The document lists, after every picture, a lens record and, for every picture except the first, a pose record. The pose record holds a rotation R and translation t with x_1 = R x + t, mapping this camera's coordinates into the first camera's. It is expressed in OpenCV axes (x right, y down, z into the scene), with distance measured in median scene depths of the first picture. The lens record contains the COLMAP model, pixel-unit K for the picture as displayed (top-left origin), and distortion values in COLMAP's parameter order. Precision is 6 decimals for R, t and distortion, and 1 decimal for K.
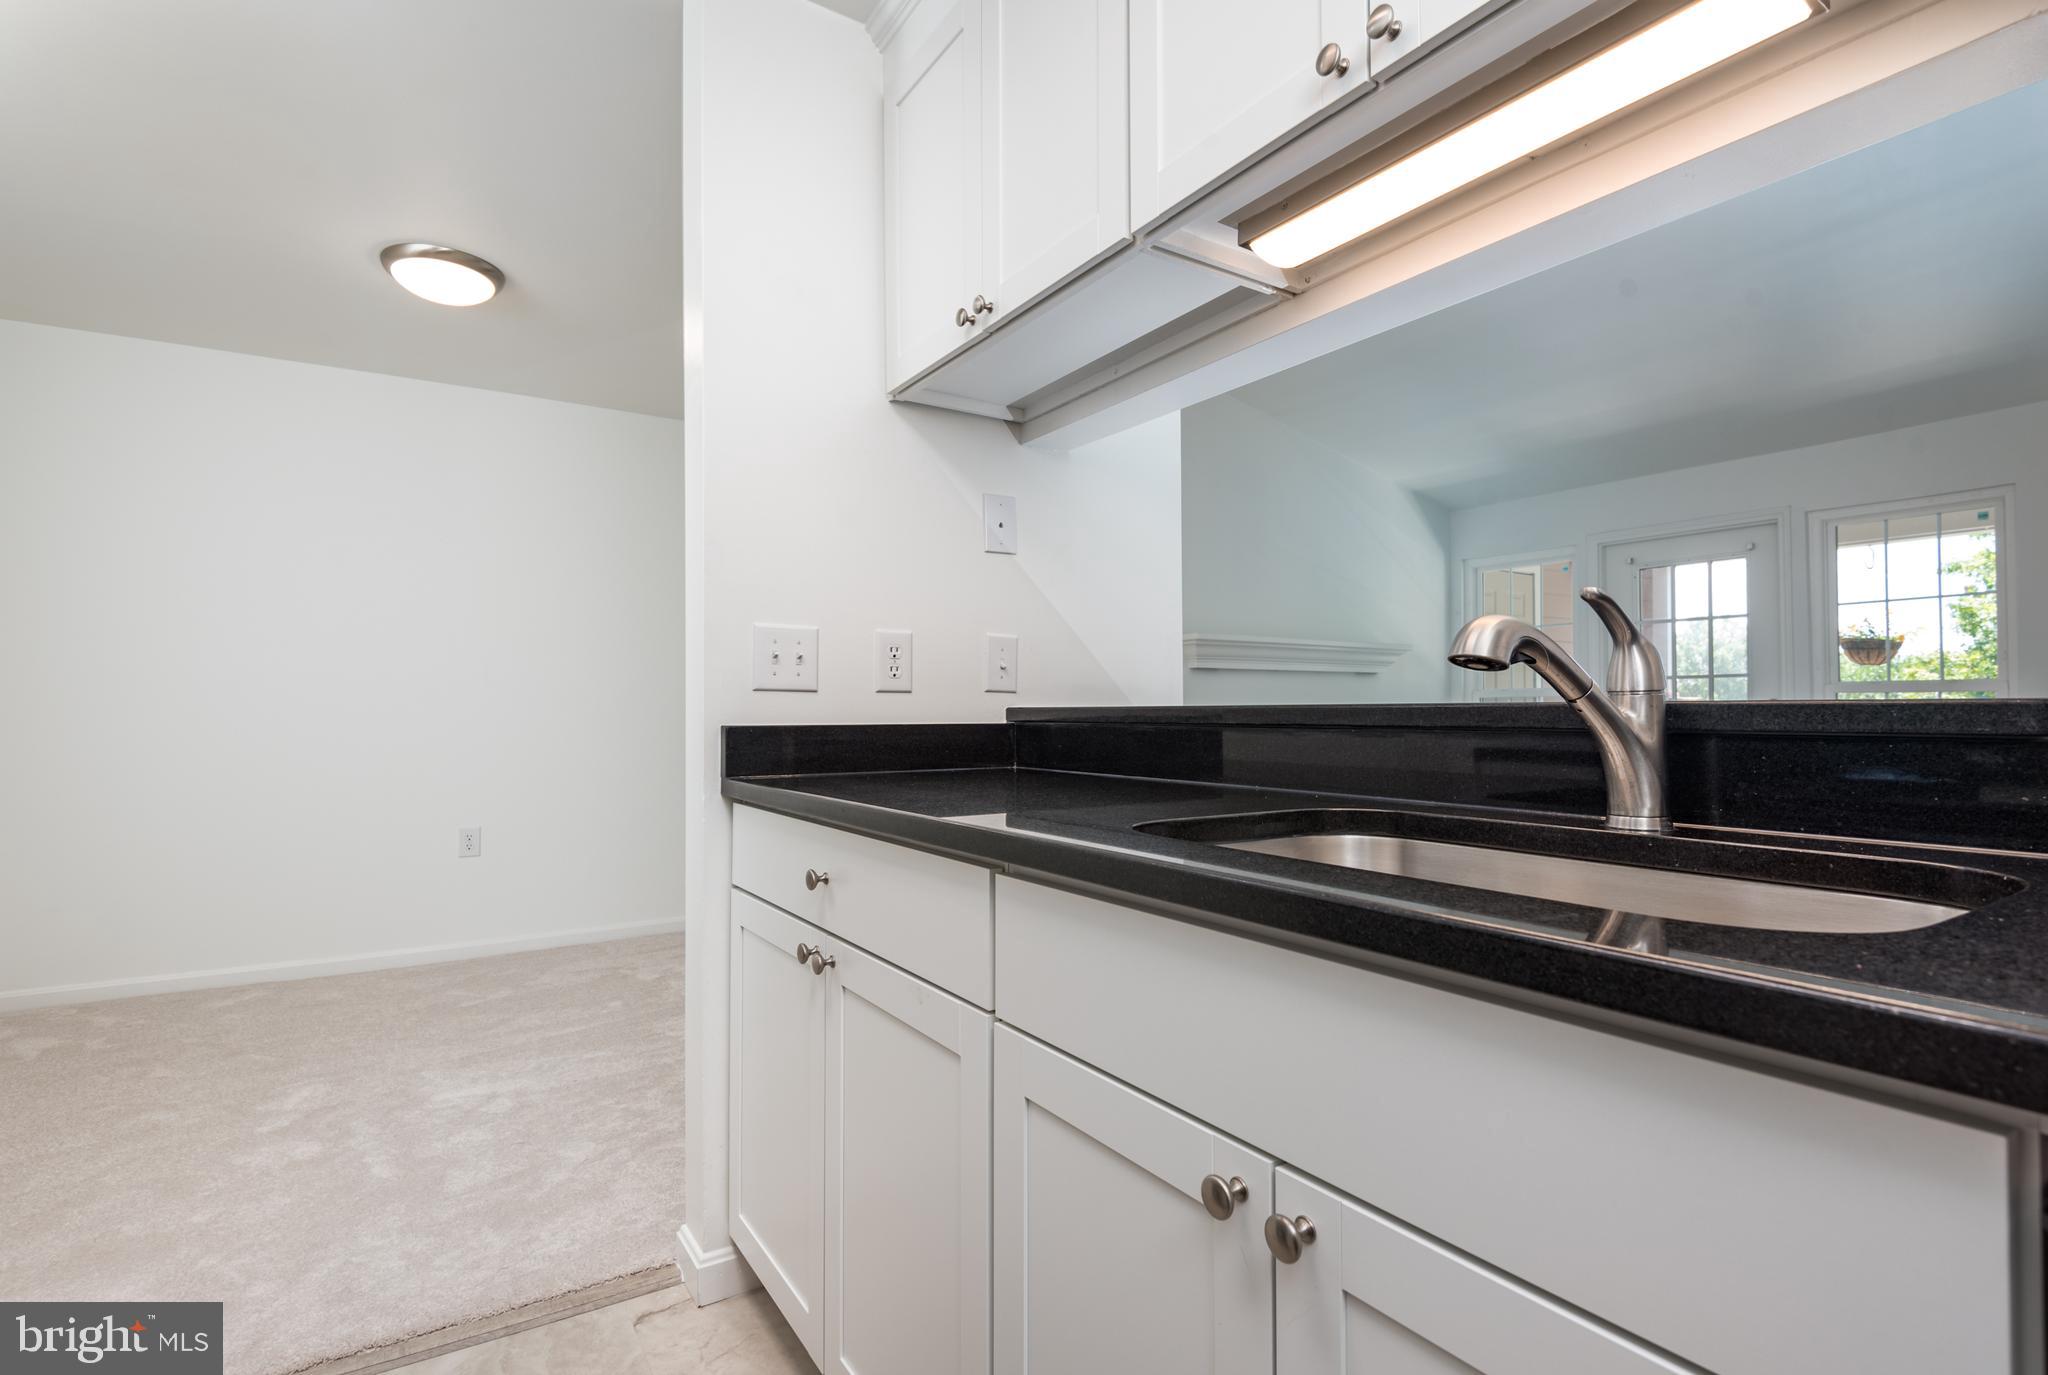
lens RADIAL K [[991.2, 0, 1024.0], [0, 991.2, 687.5], [0, 0, 1]] dist [0.003253, -0.014185]
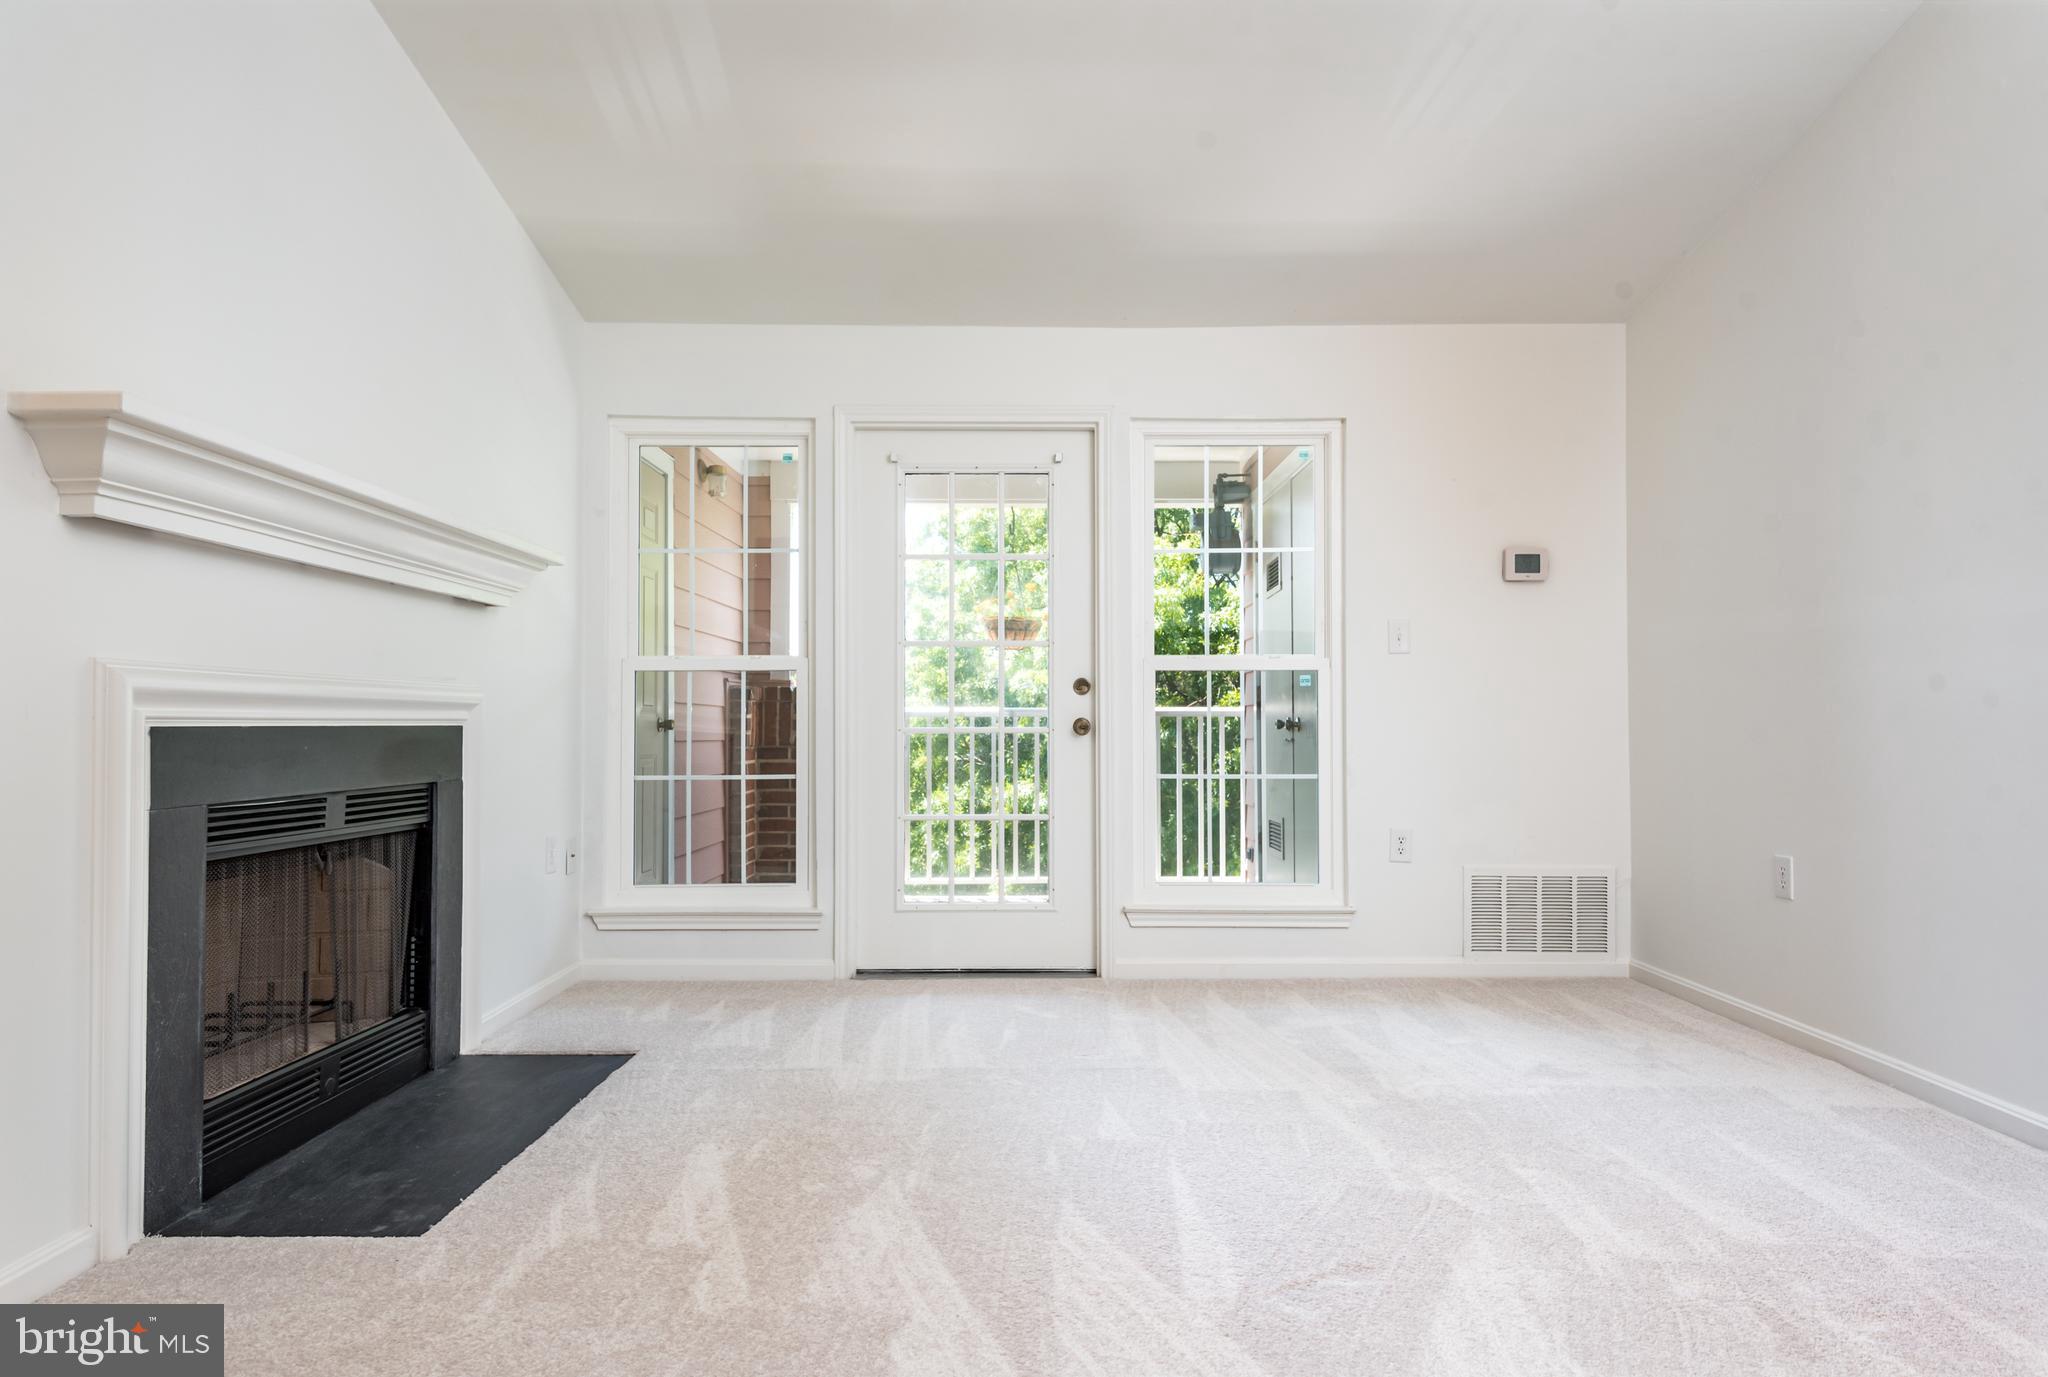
lens RADIAL K [[1186.8, 0, 1022.6], [0, 1186.8, 706.1], [0, 0, 1]] dist [0.003065, -0.000896]
pose [[0.548537, 0.015044, 0.835991, 0.028775], [-0.022797, 0.999736, -0.003032, 0.031309], [-0.835815, -0.017395, 0.548735, 0.511306]]
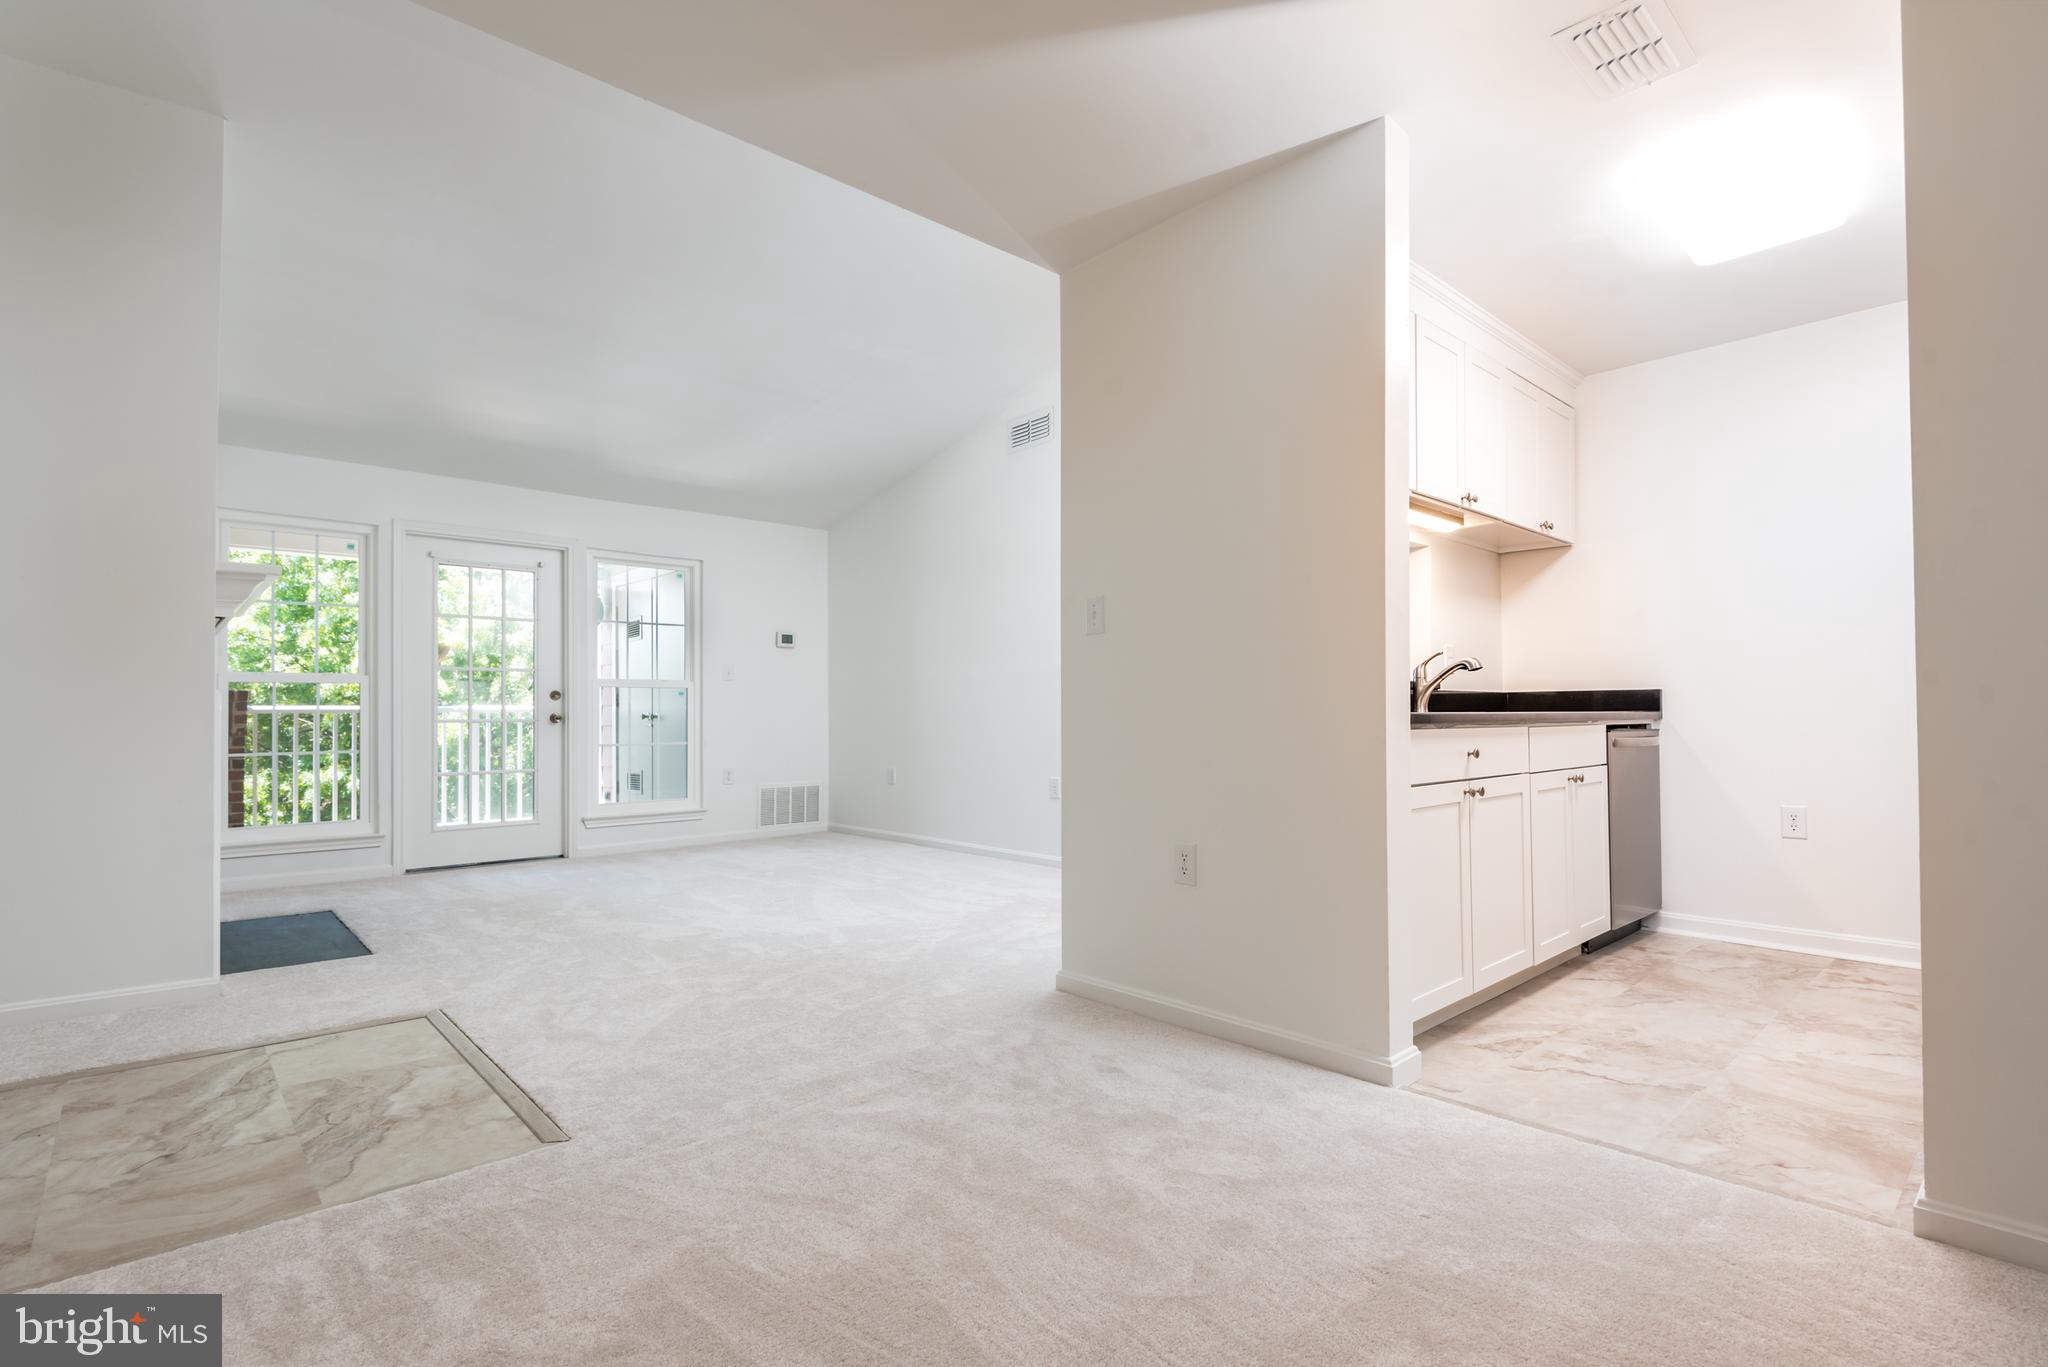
lens RADIAL K [[974.9, 0, 1036.4], [0, 974.9, 697.9], [0, 0, 1]] dist [0.018783, -0.026747]
pose [[-0.167661, 0.020412, 0.985633, -0.499943], [-0.017866, 0.999559, -0.023739, 0.034865], [-0.985683, -0.021590, -0.167222, 0.545372]]
